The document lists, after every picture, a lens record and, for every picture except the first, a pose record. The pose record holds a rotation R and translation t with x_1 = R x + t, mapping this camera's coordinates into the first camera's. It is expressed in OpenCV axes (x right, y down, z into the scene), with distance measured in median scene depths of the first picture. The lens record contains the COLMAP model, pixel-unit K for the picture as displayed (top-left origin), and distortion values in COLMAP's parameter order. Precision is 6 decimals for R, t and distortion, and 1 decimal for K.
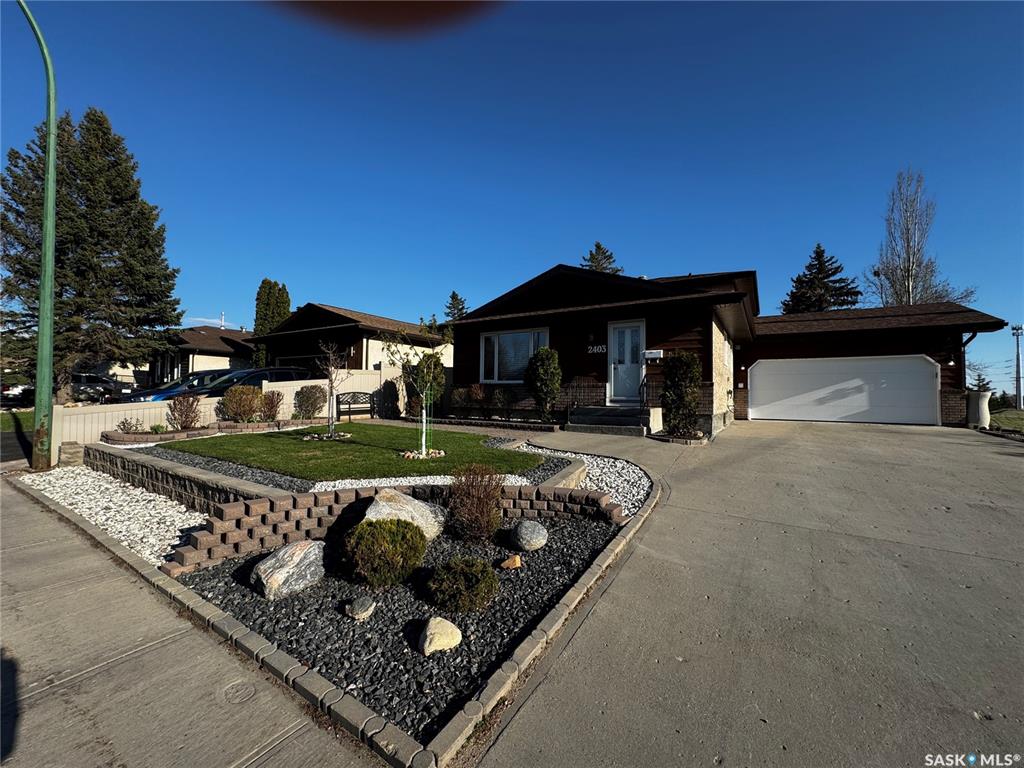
lens RADIAL K [[407.3, 0, 511.8], [0, 407.3, 378.6], [0, 0, 1]] dist [-0.002961, 0.001396]
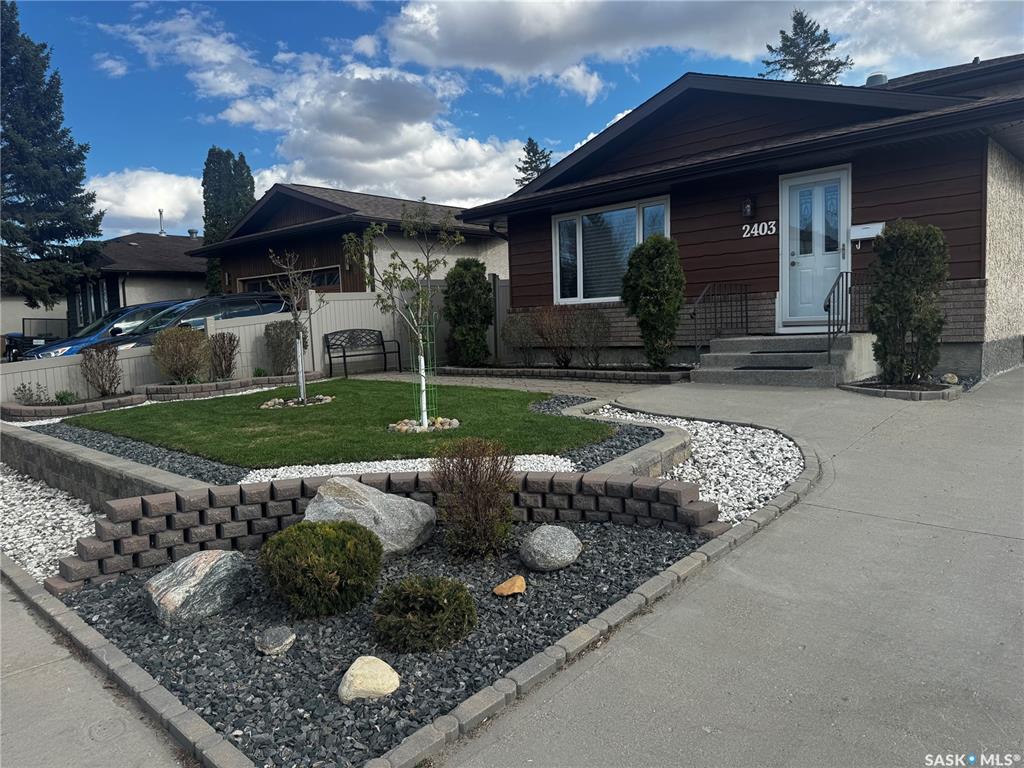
lens RADIAL K [[720.1, 0, 516.6], [0, 720.1, 384.3], [0, 0, 1]] dist [0.032881, -0.036033]
pose [[0.980462, -0.030006, -0.194409, 0.138351], [0.054028, 0.991367, 0.119469, -0.001541], [0.189146, -0.127639, 0.973618, -0.040362]]
